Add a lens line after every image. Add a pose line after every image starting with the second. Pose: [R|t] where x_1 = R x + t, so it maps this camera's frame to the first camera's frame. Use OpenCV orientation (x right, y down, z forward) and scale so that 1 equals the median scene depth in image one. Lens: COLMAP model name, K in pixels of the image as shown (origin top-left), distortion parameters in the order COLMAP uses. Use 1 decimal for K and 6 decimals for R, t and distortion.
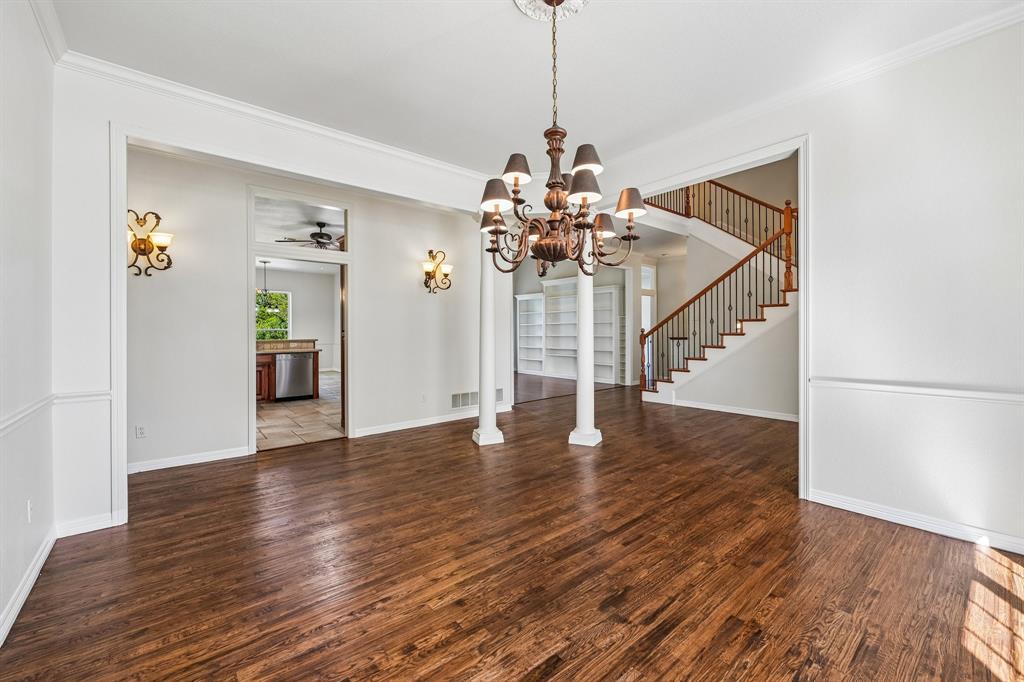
lens RADIAL K [[407.7, 0, 514.7], [0, 407.7, 327.2], [0, 0, 1]] dist [-0.000055, 0.000012]
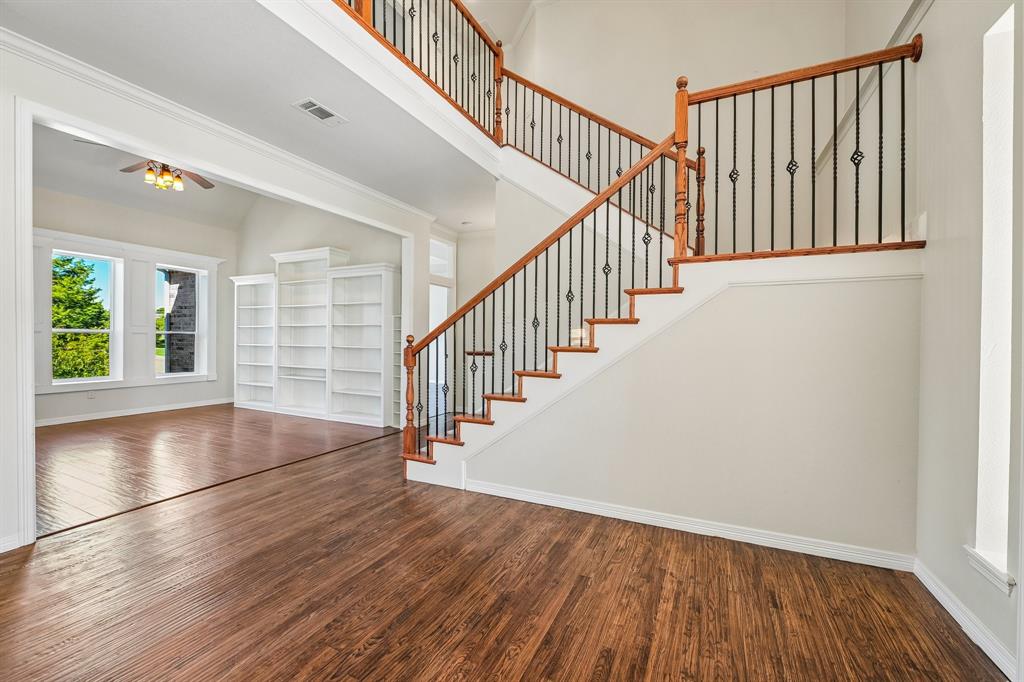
lens RADIAL K [[407.7, 0, 513.7], [0, 407.7, 338.9], [0, 0, 1]] dist [-0.000055, 0.000012]
pose [[0.909702, 0.011843, 0.415092, 0.248738], [-0.016504, 0.999835, 0.007643, 0.002054], [-0.414933, -0.013804, 0.909747, 0.549210]]
